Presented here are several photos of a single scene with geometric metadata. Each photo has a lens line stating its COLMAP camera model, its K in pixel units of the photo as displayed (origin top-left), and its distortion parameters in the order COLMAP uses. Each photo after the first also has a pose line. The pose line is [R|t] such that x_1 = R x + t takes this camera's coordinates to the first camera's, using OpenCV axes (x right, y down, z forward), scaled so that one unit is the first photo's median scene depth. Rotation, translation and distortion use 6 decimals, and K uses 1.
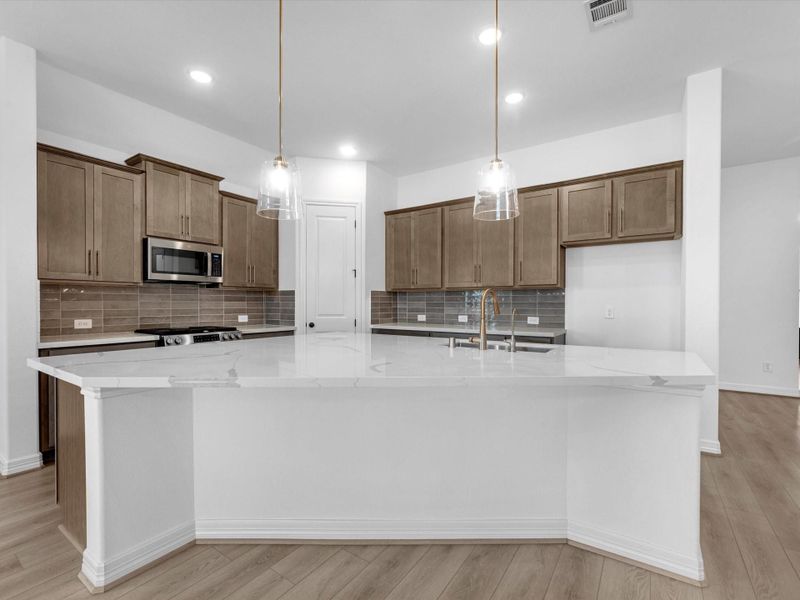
lens RADIAL K [[368.9, 0, 401.7], [0, 368.9, 306.1], [0, 0, 1]] dist [-0.002495, 0.000636]
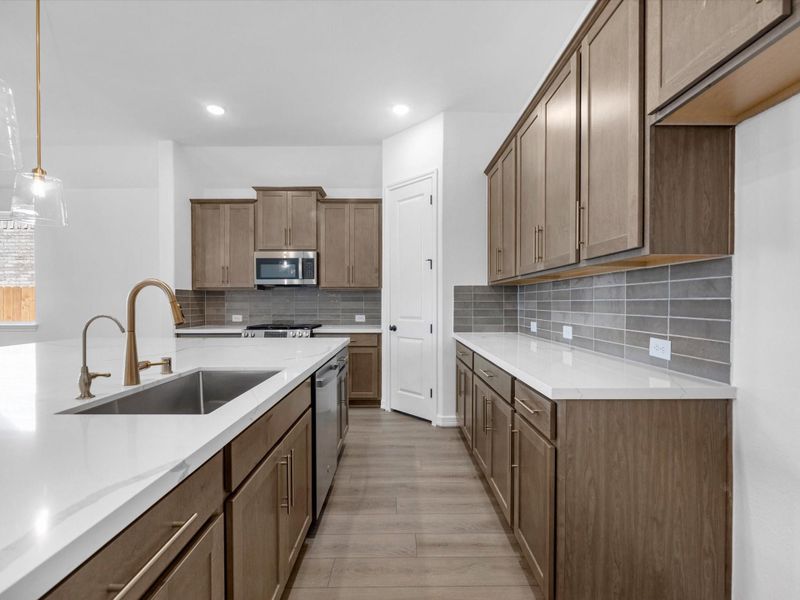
lens RADIAL K [[368.9, 0, 403.9], [0, 368.9, 307.0], [0, 0, 1]] dist [-0.002495, 0.000636]
pose [[0.566587, 0.008076, -0.823962, 0.508998], [-0.003622, 0.999967, 0.007311, -0.005388], [0.823994, -0.001157, 0.566598, 0.555039]]
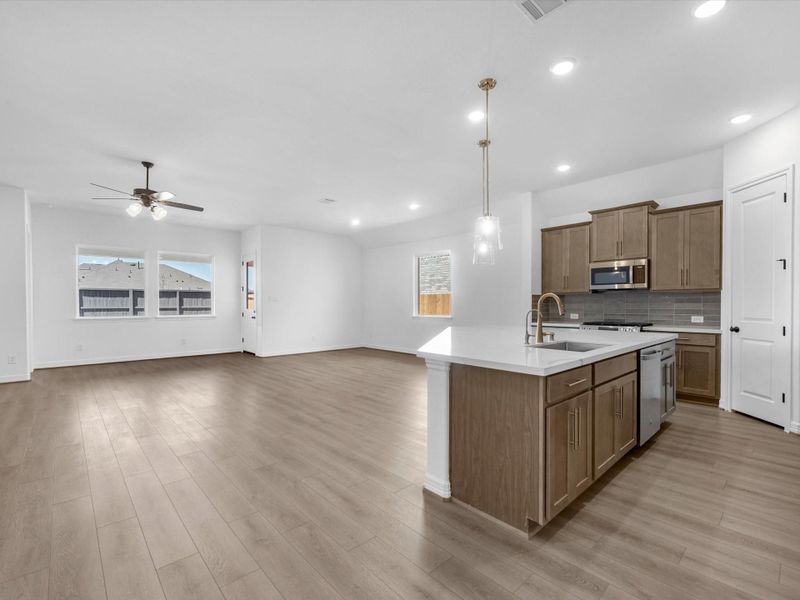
lens RADIAL K [[368.9, 0, 399.5], [0, 368.9, 307.1], [0, 0, 1]] dist [-0.002495, 0.000636]
pose [[-0.233085, 0.007335, -0.972429, 0.827916], [-0.005153, 0.999948, 0.008777, -0.005524], [0.972443, 0.007057, -0.233036, 0.451046]]
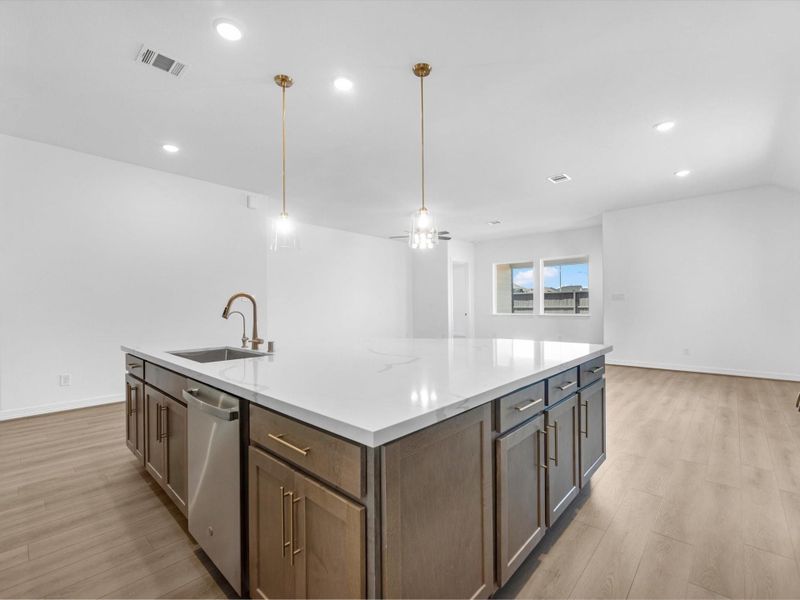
lens RADIAL K [[368.9, 0, 417.8], [0, 368.9, 306.9], [0, 0, 1]] dist [-0.002495, 0.000636]
pose [[-0.988061, 0.011297, 0.153646, -0.213594], [0.012290, 0.999909, 0.005521, -0.004252], [-0.153569, 0.007343, -0.988111, 1.076450]]
